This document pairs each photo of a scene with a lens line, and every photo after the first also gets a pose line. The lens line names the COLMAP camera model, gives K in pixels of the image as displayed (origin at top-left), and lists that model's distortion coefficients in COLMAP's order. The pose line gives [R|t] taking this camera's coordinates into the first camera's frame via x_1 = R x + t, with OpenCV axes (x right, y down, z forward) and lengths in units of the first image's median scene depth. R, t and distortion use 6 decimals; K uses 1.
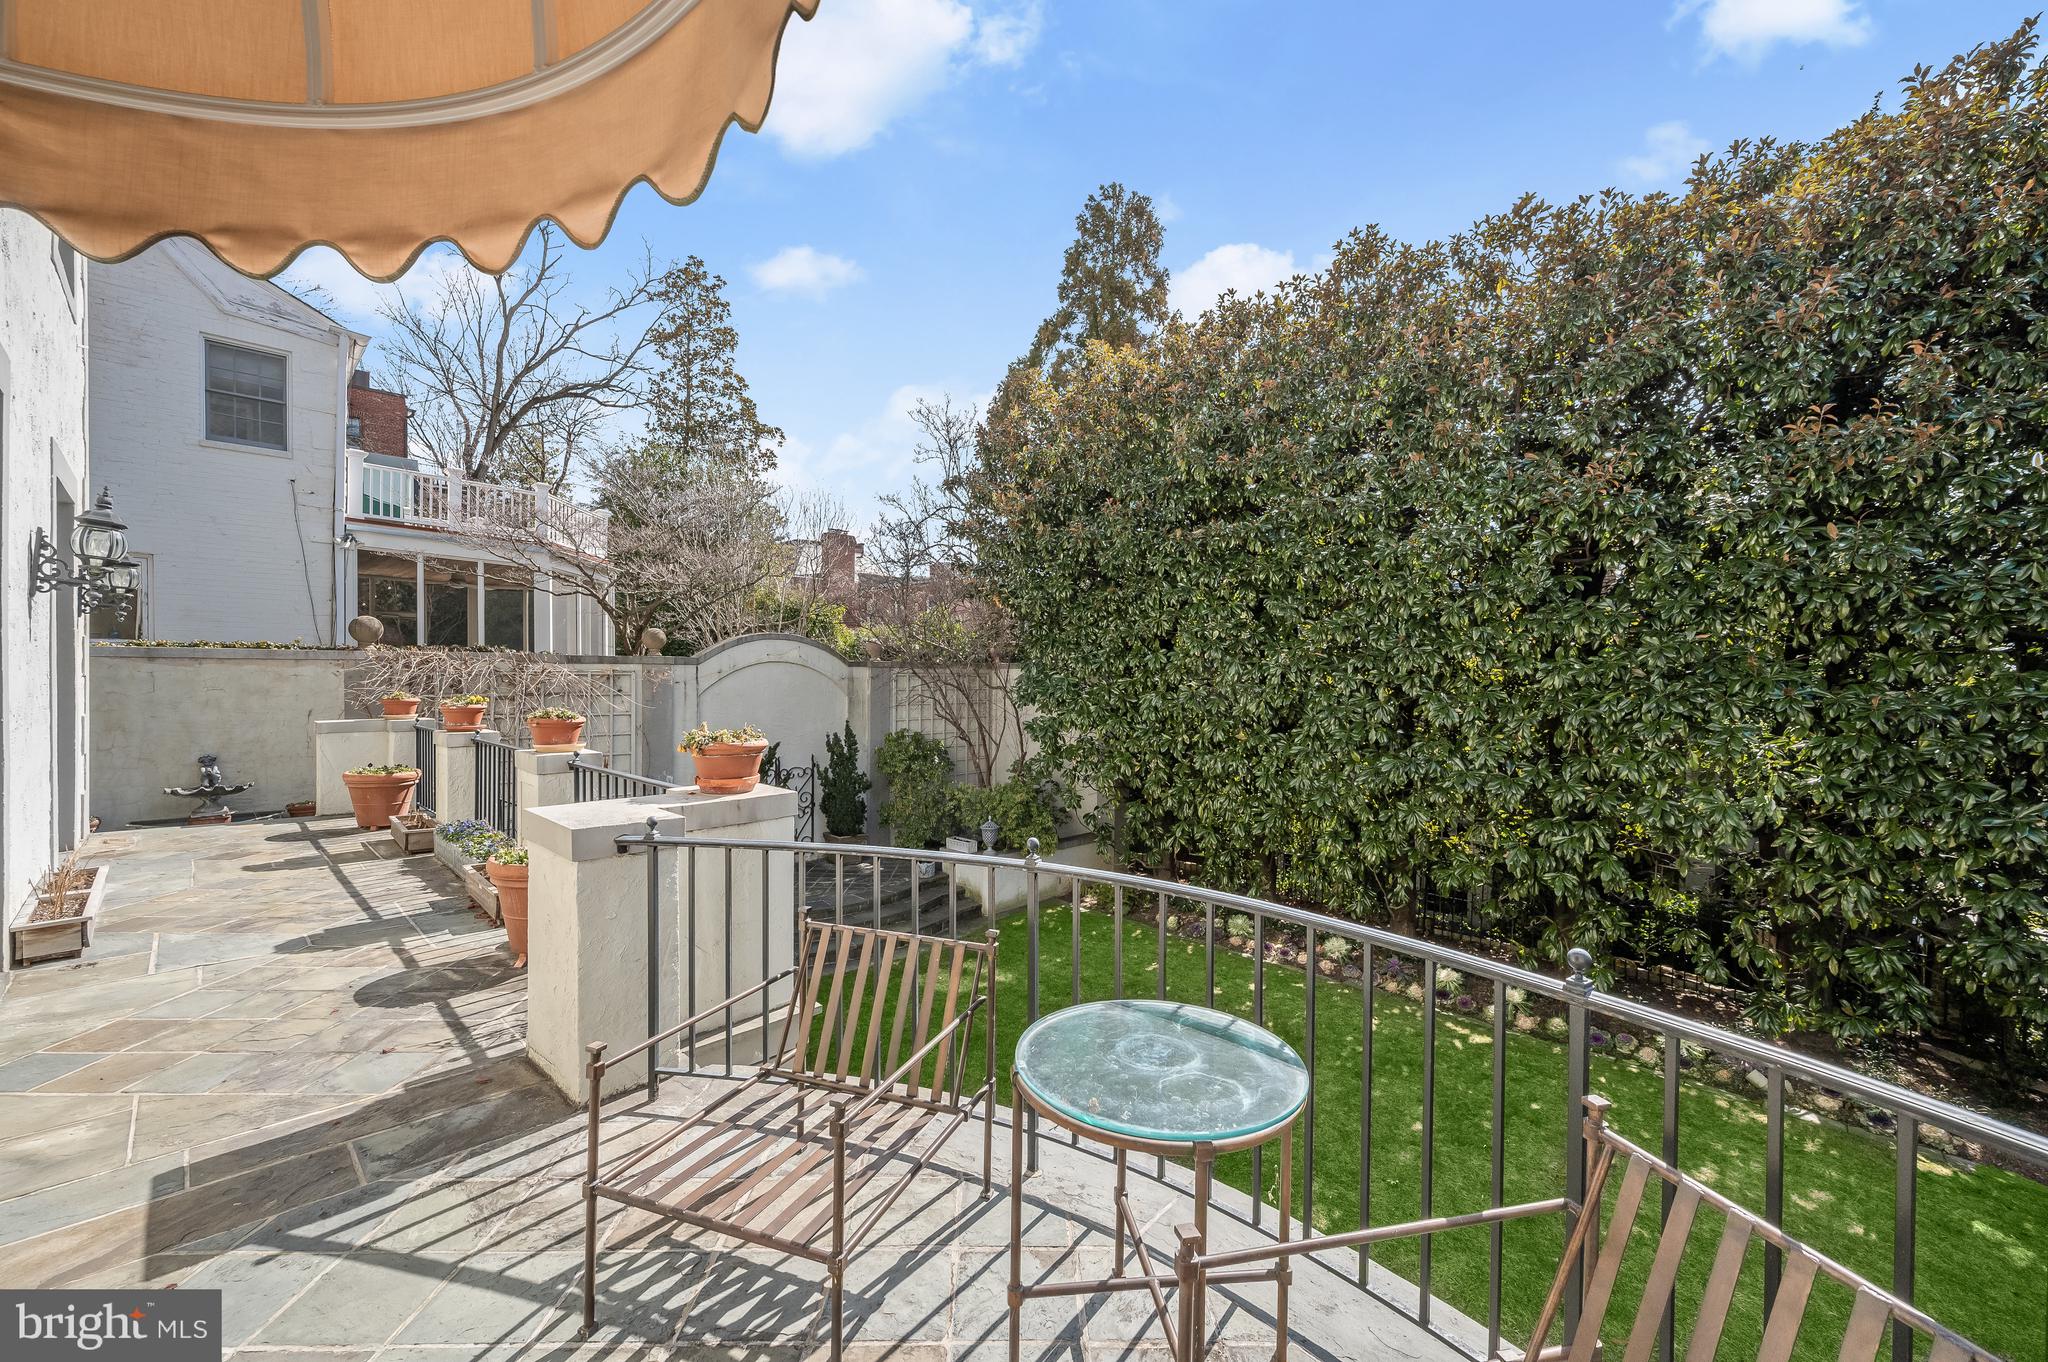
lens RADIAL K [[804.8, 0, 1023.1], [0, 804.8, 691.4], [0, 0, 1]] dist [-0.007479, 0.000196]
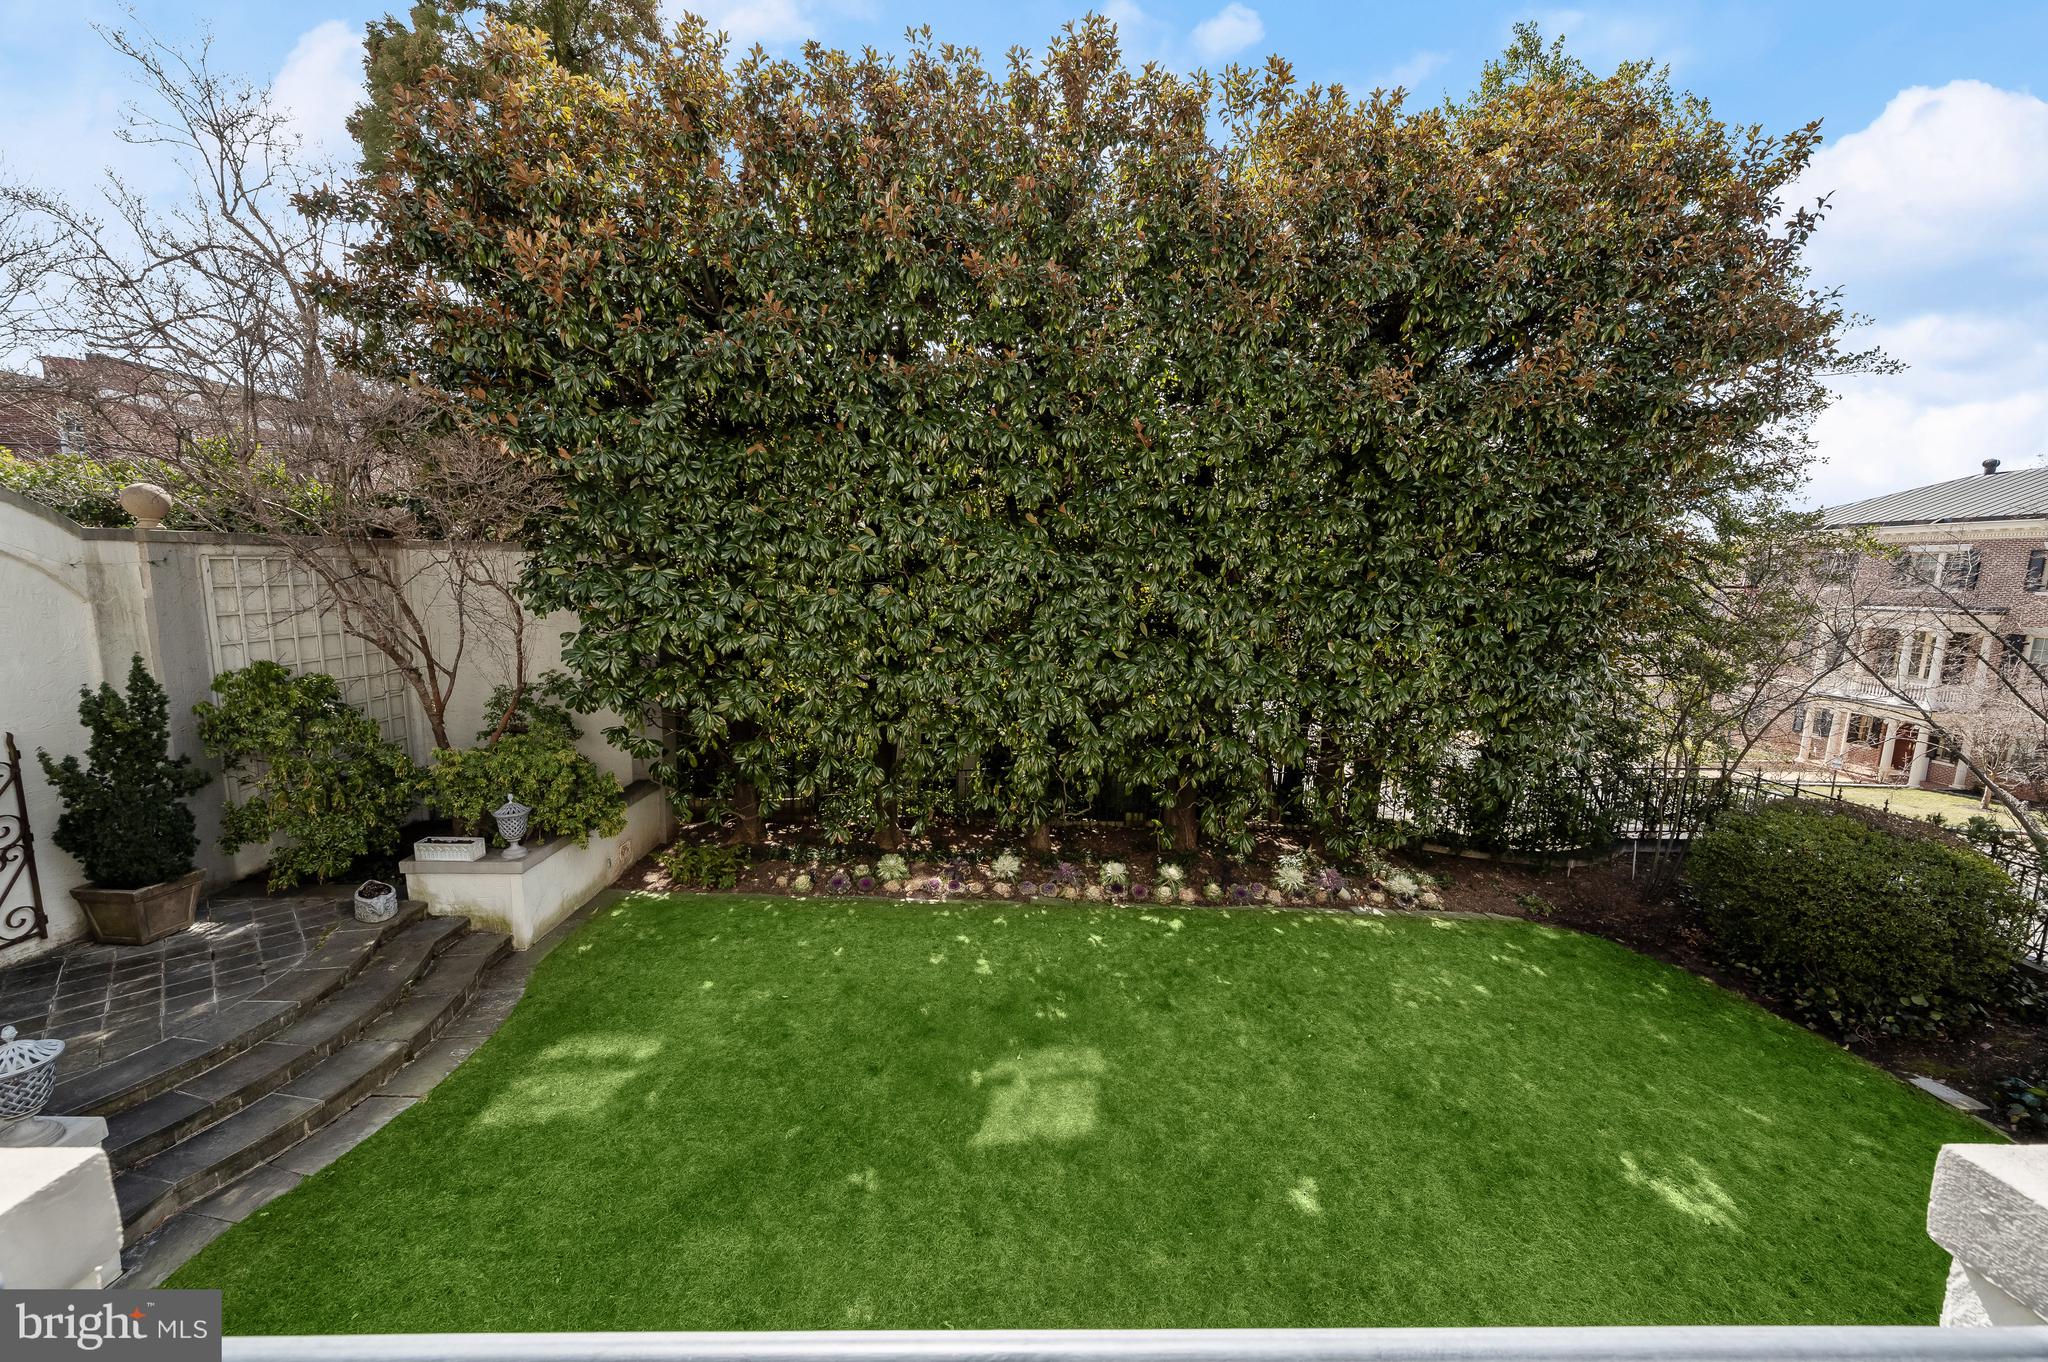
lens RADIAL K [[811.6, 0, 1024.0], [0, 811.6, 681.0], [0, 0, 1]] dist [0.001164, 0.000352]
pose [[0.703668, -0.093133, 0.704399, -0.192328], [-0.001077, 0.991231, 0.132133, -0.013886], [-0.710528, -0.093736, 0.697398, 0.287776]]
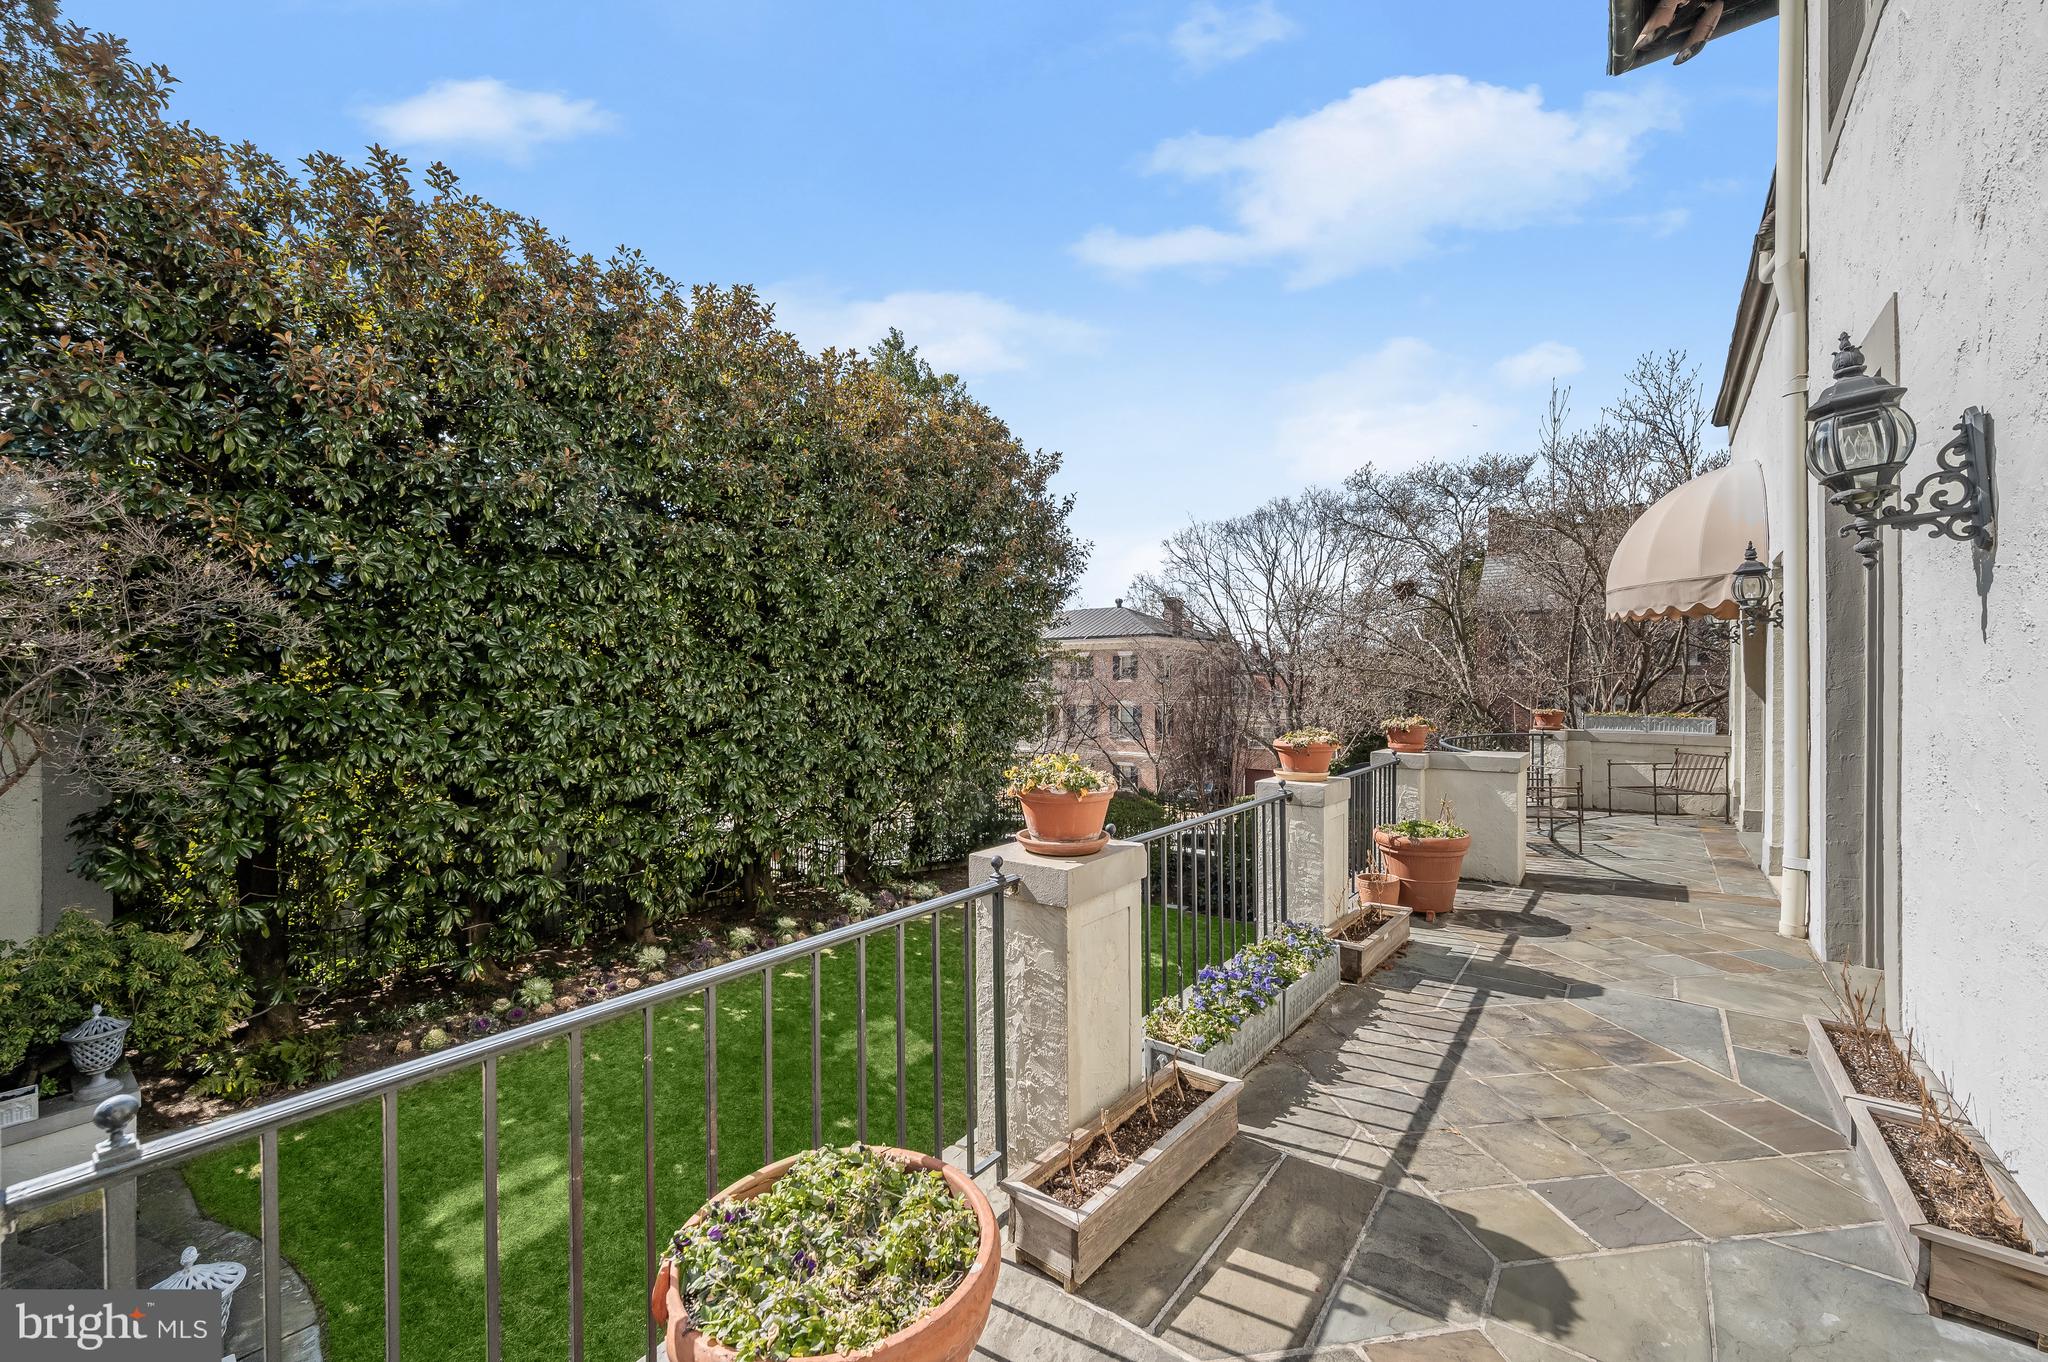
lens RADIAL K [[811.6, 0, 1024.0], [0, 811.6, 681.0], [0, 0, 1]] dist [0.001164, 0.000352]
pose [[-0.102212, -0.008904, 0.994723, -0.536361], [0.021595, 0.999704, 0.011167, -0.019125], [-0.994528, 0.022623, -0.101990, 0.522541]]
